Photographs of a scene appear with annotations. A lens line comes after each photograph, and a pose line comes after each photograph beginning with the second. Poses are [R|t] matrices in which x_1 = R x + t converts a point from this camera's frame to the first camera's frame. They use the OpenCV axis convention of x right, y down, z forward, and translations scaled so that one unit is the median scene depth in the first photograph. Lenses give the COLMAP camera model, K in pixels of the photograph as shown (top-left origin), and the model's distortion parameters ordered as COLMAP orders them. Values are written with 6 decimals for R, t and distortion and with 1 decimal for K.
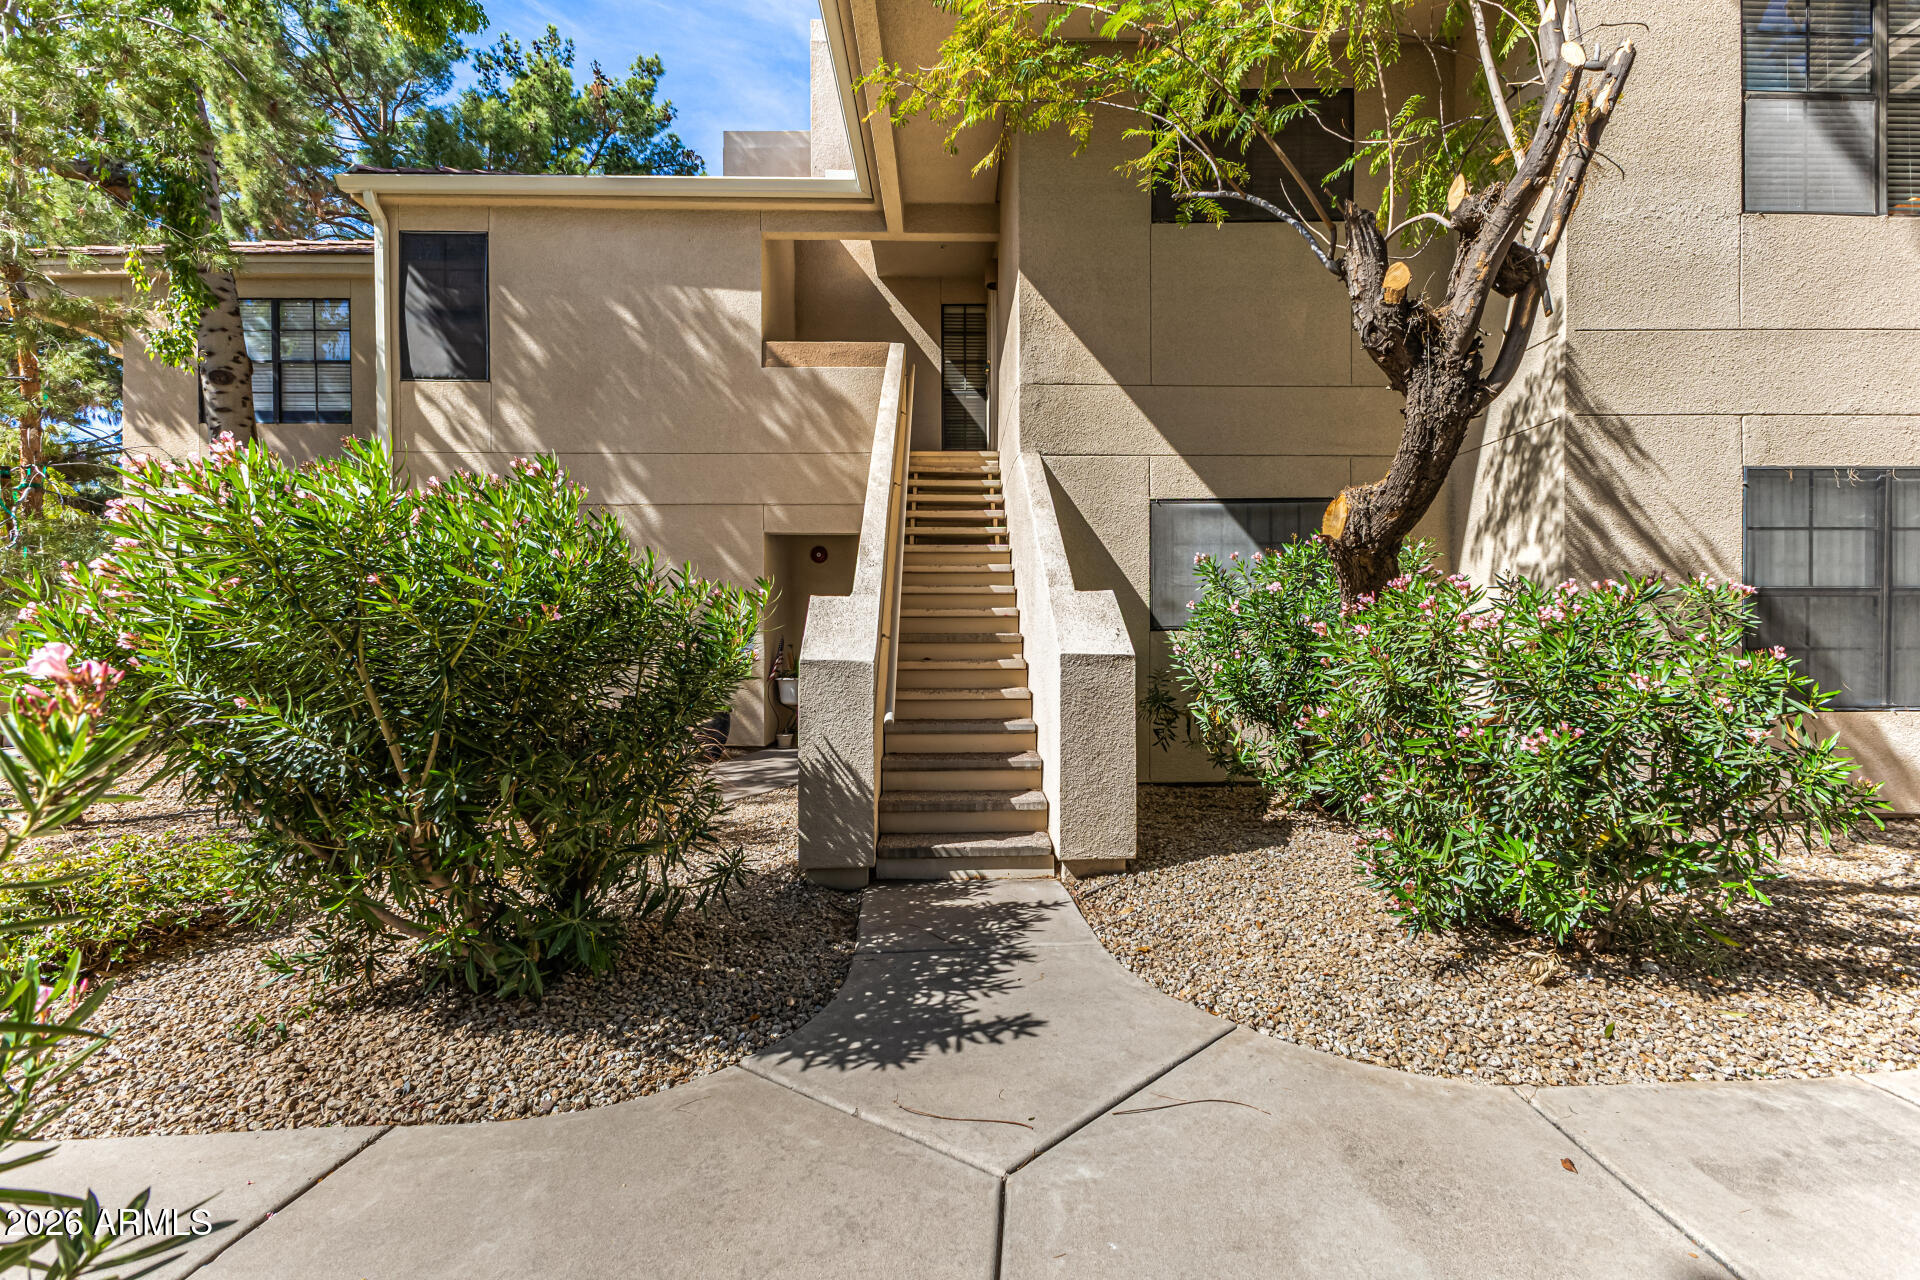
lens RADIAL K [[828.3, 0, 954.9], [0, 828.3, 637.3], [0, 0, 1]] dist [0.008861, -0.000403]
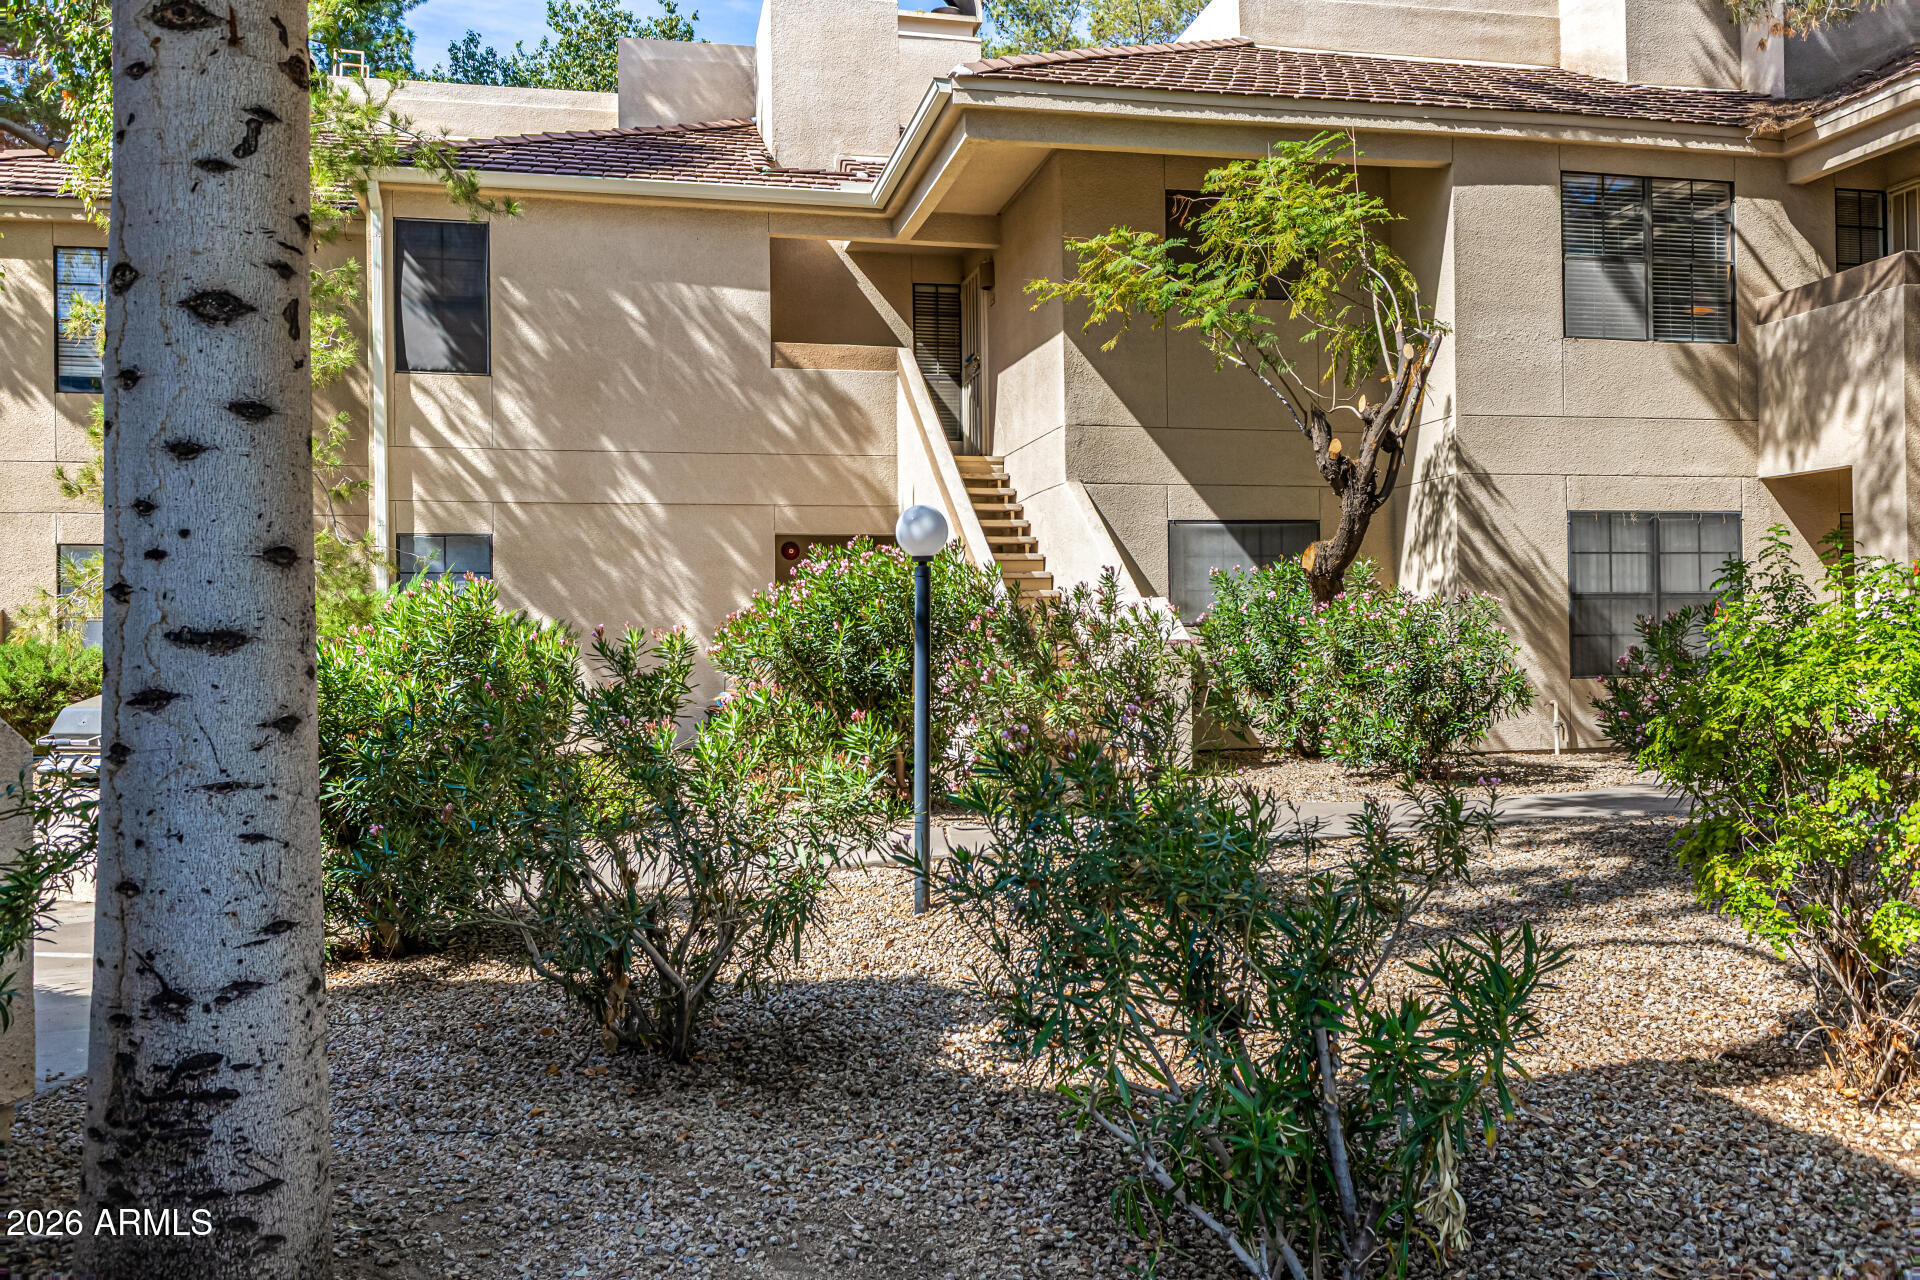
lens RADIAL K [[1632.7, 0, 962.8], [0, 1632.7, 630.4], [0, 0, 1]] dist [0.000925, -0.002164]
pose [[0.975817, -0.004535, 0.218544, -0.678480], [0.009019, 0.999769, -0.019523, 0.046953], [-0.218404, 0.021022, 0.975632, -1.479691]]
